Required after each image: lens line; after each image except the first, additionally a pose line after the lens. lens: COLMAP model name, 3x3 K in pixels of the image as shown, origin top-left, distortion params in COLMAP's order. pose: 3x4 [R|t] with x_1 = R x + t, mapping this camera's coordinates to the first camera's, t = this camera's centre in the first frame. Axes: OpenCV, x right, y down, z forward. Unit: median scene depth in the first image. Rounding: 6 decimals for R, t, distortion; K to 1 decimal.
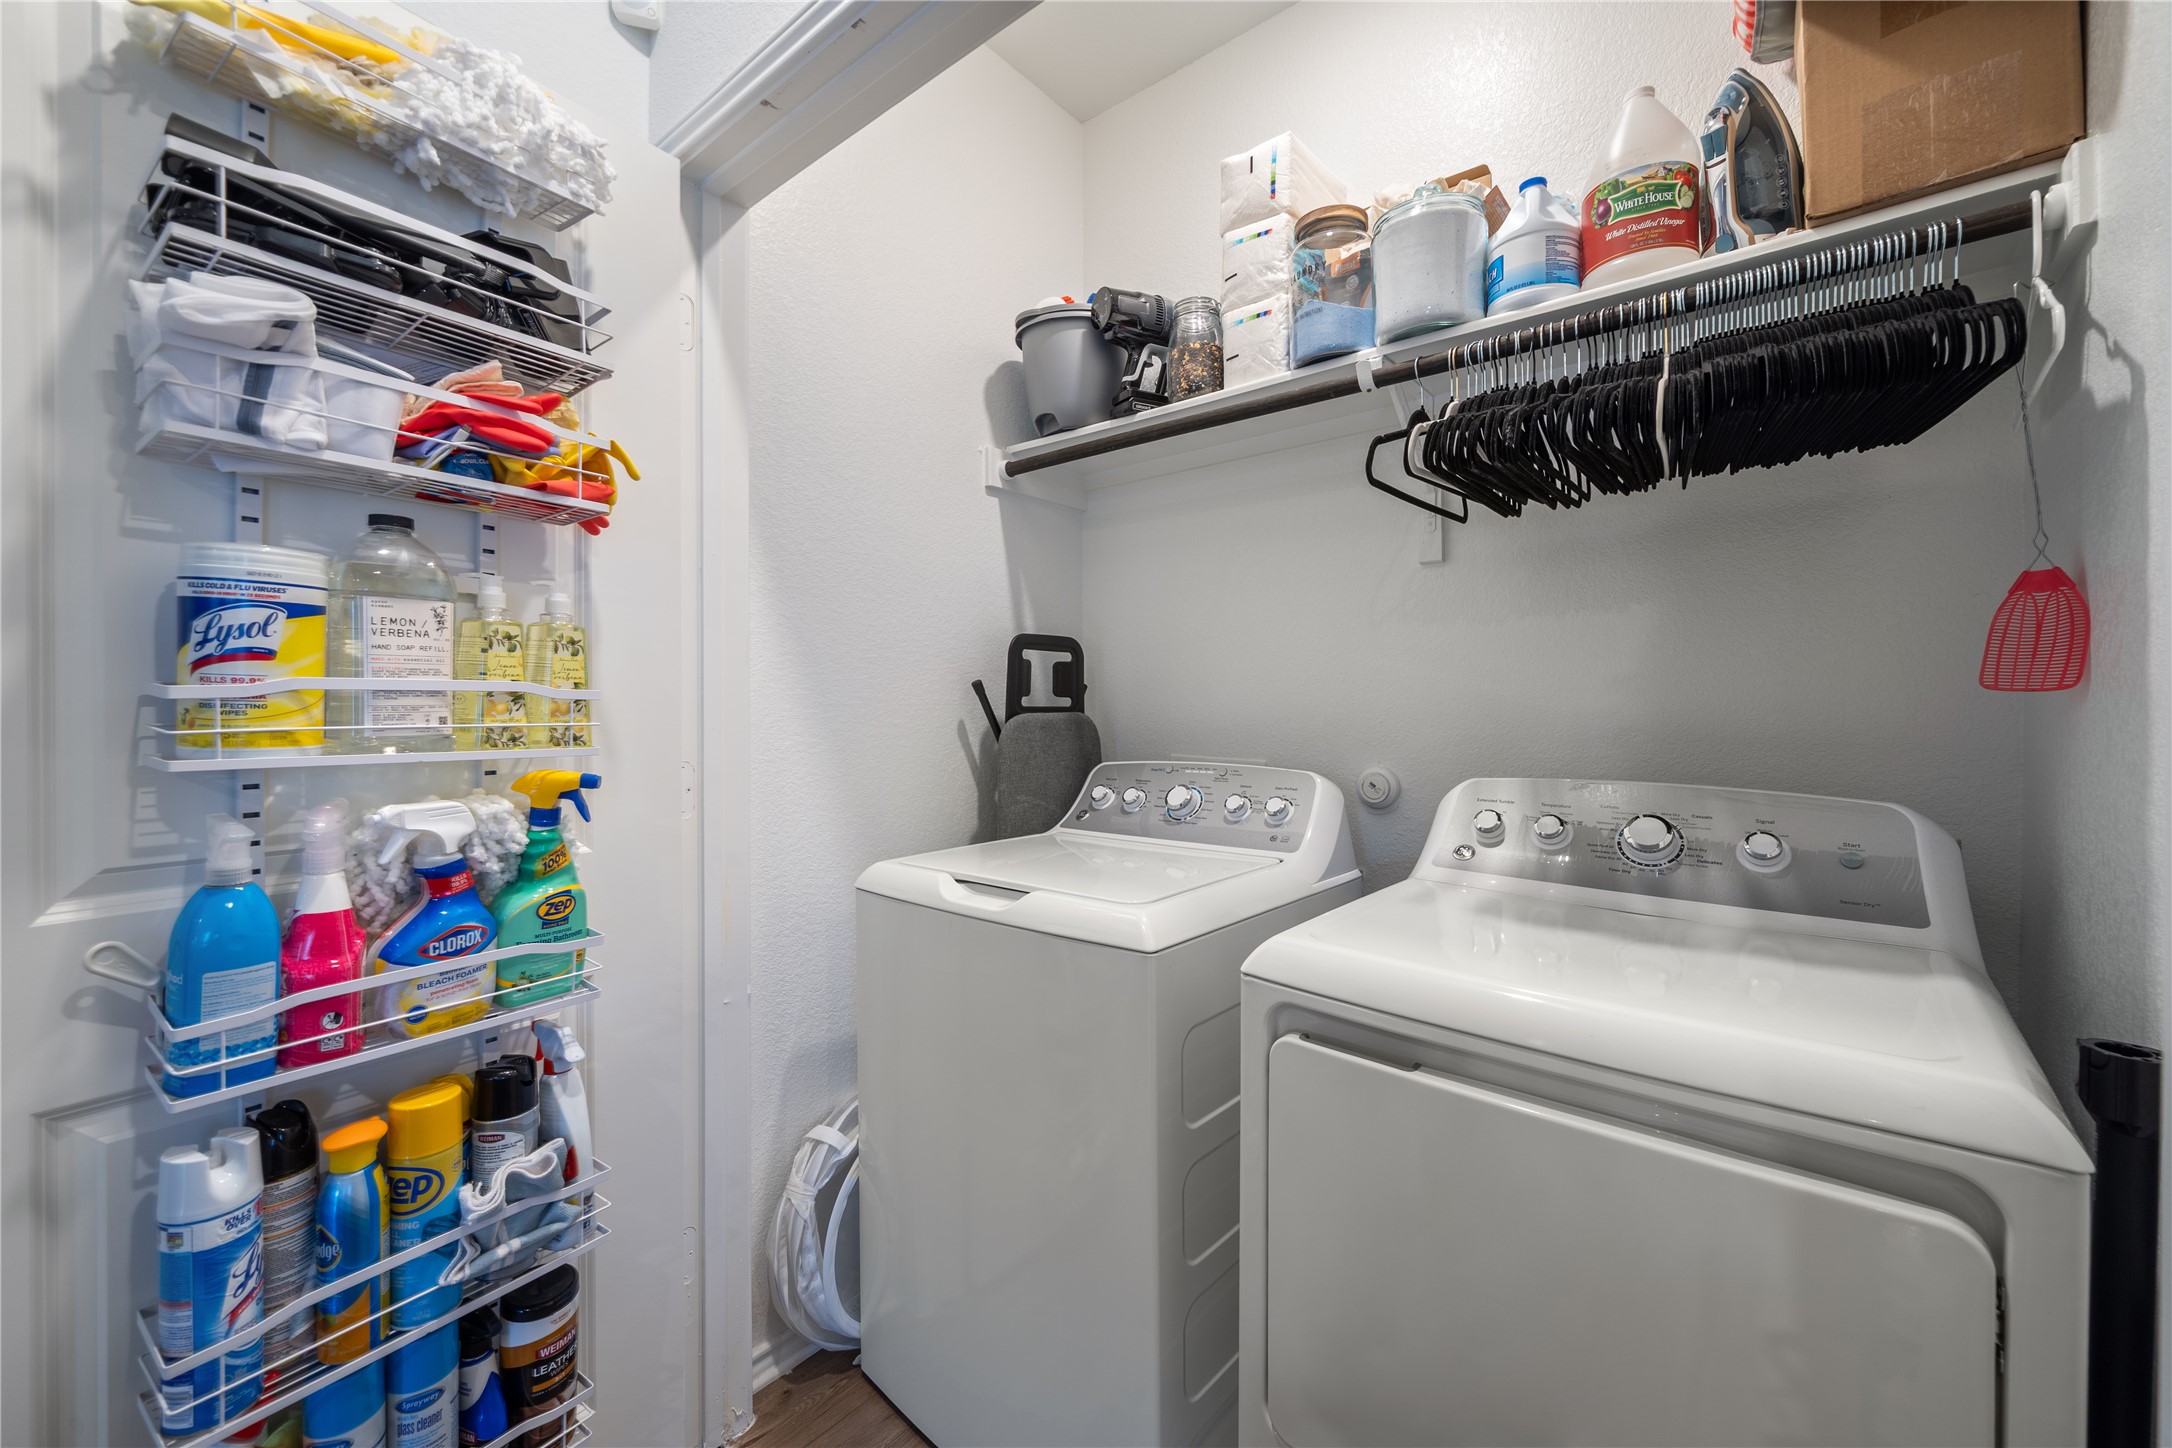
lens RADIAL K [[864.2, 0, 1104.9], [0, 864.2, 705.6], [0, 0, 1]] dist [-0.003613, 0.000302]
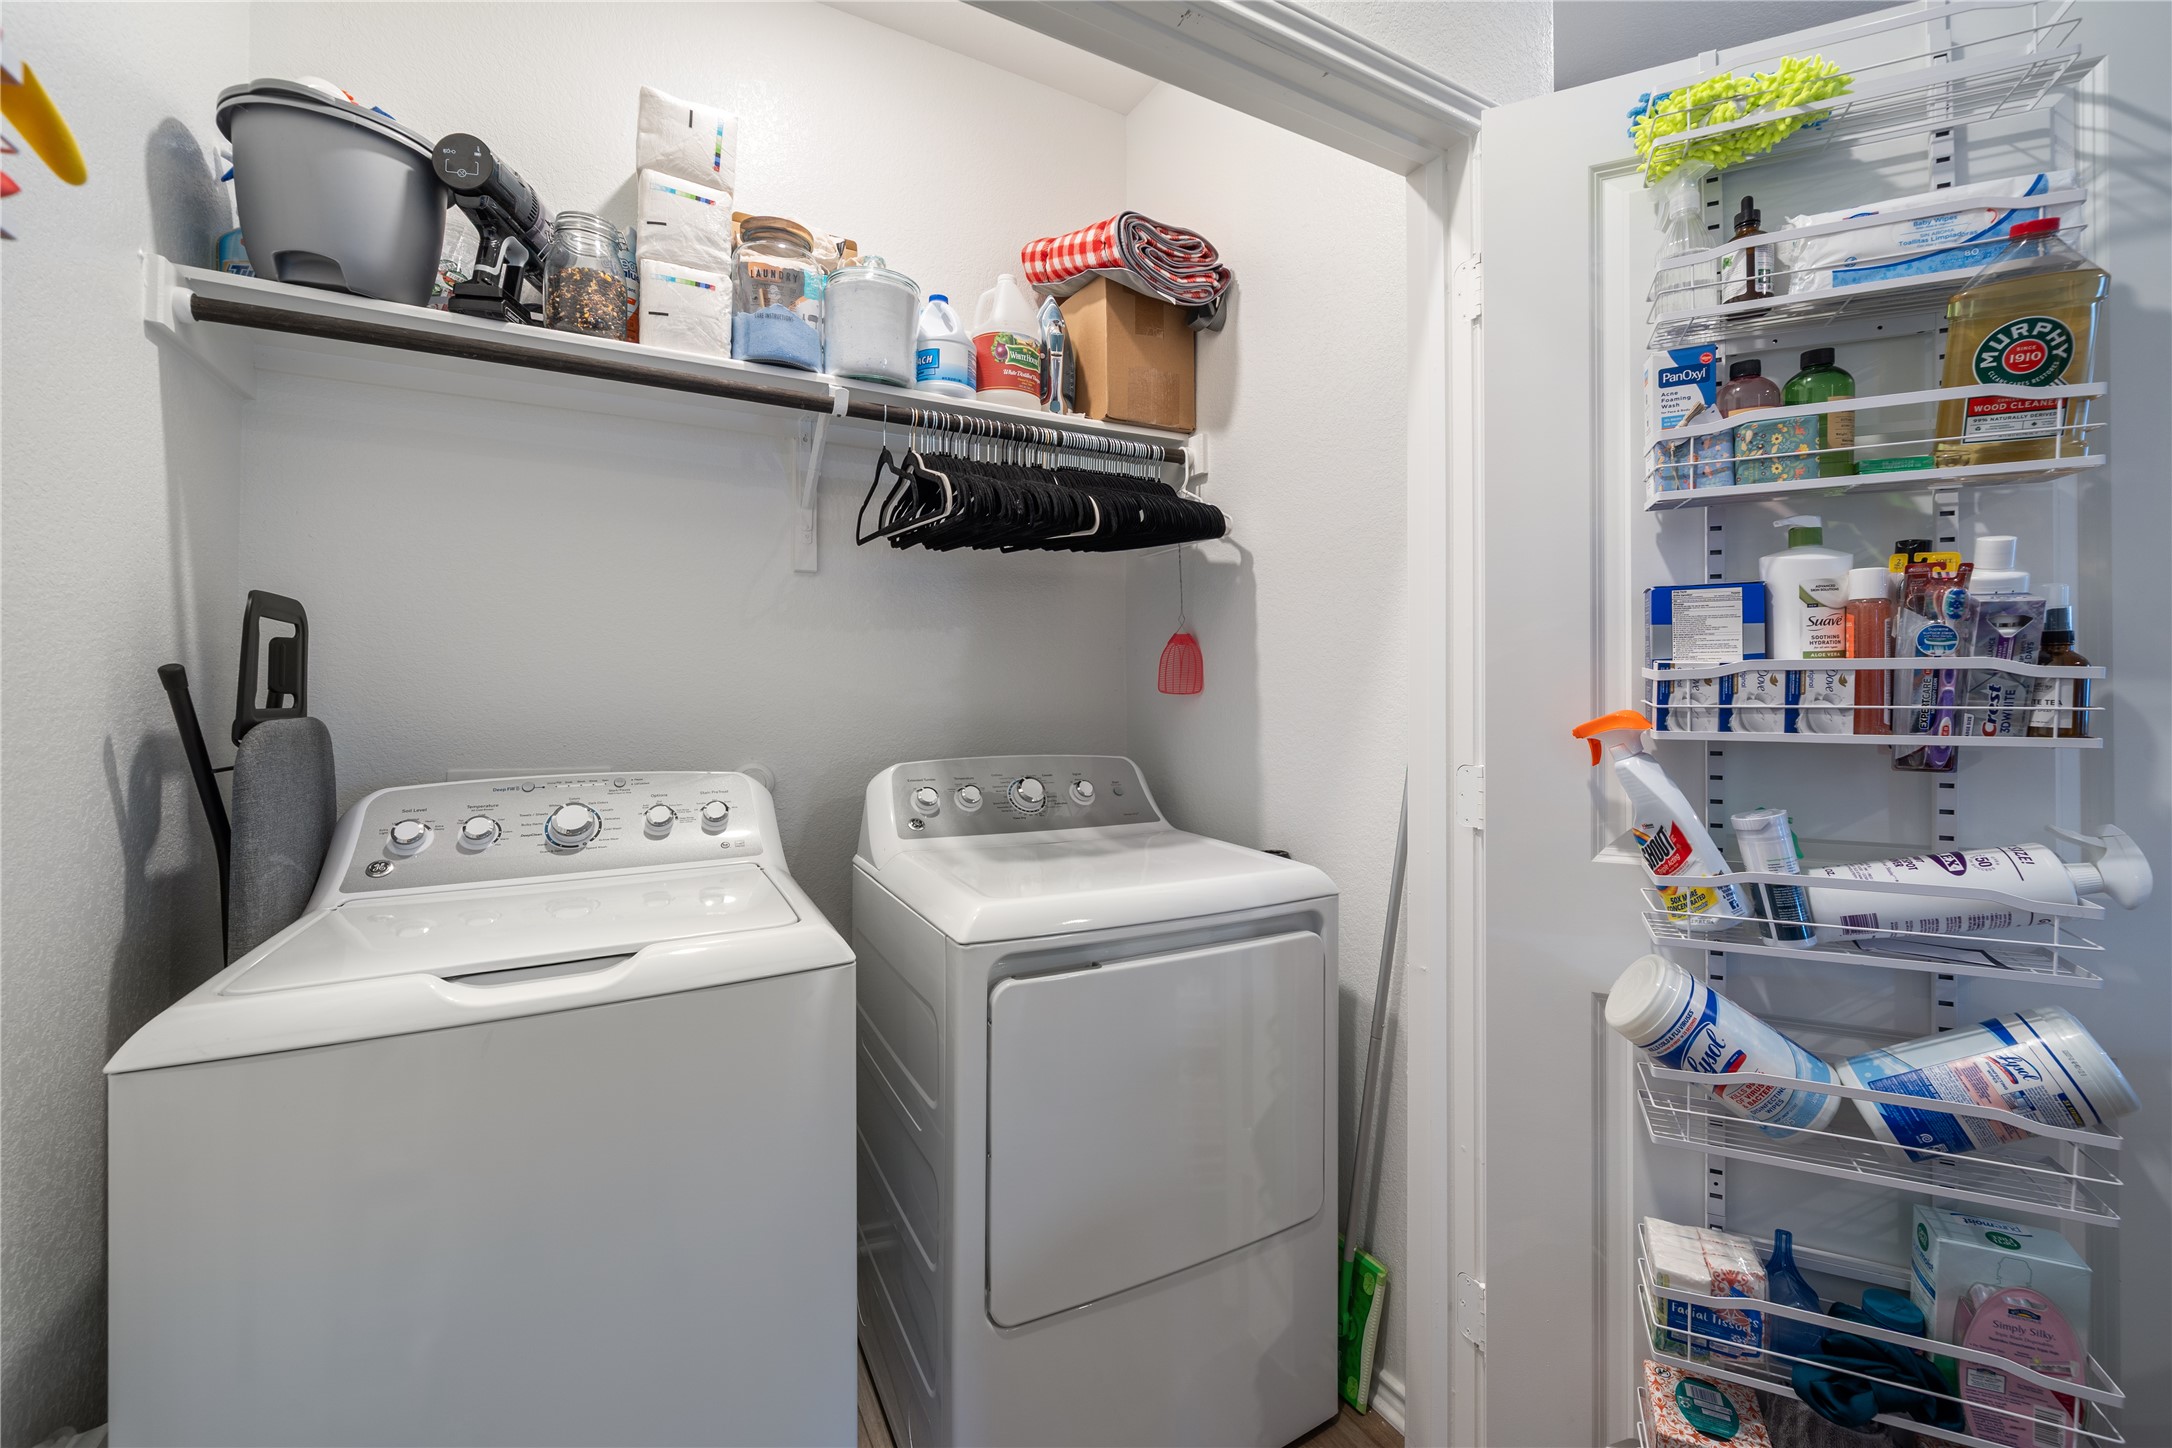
lens RADIAL K [[864.2, 0, 1100.9], [0, 864.2, 676.6], [0, 0, 1]] dist [-0.003613, 0.000302]
pose [[0.371744, 0.016483, 0.928189, -0.535666], [0.000435, 0.999839, -0.017929, -0.013543], [-0.928335, 0.007069, 0.371677, 0.264617]]
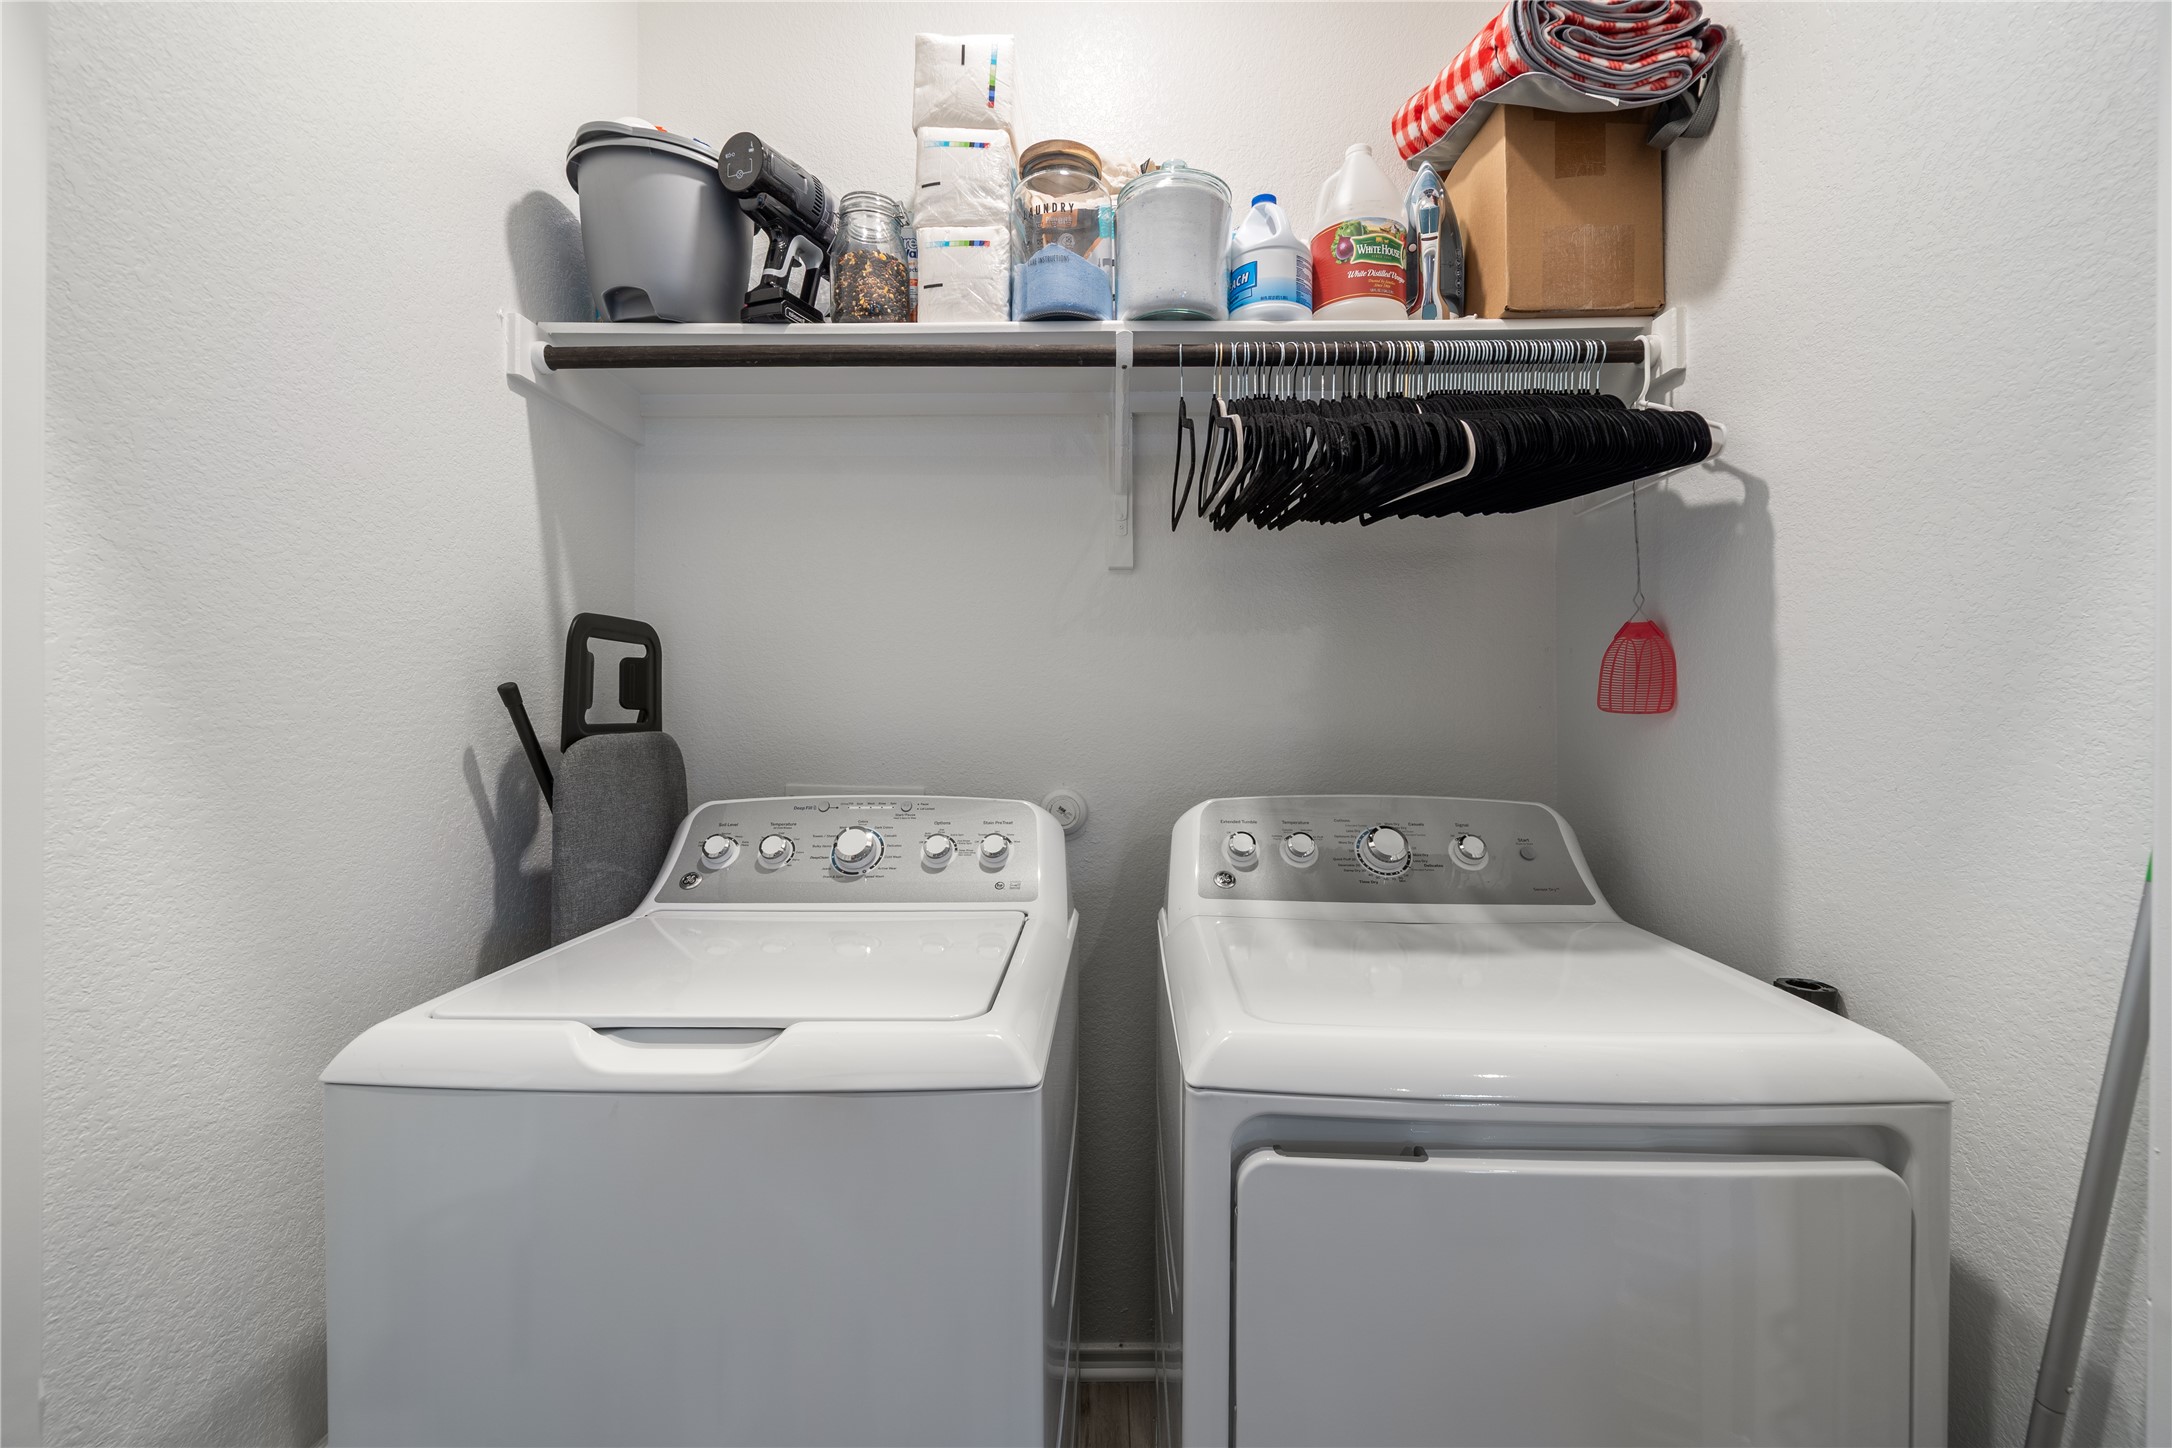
lens RADIAL K [[864.2, 0, 1109.4], [0, 864.2, 708.6], [0, 0, 1]] dist [-0.003613, 0.000302]
pose [[0.778884, 0.001193, 0.627167, -0.239540], [-0.001383, 0.999999, -0.000184, -0.014139], [-0.627166, -0.000724, 0.778885, 0.295632]]
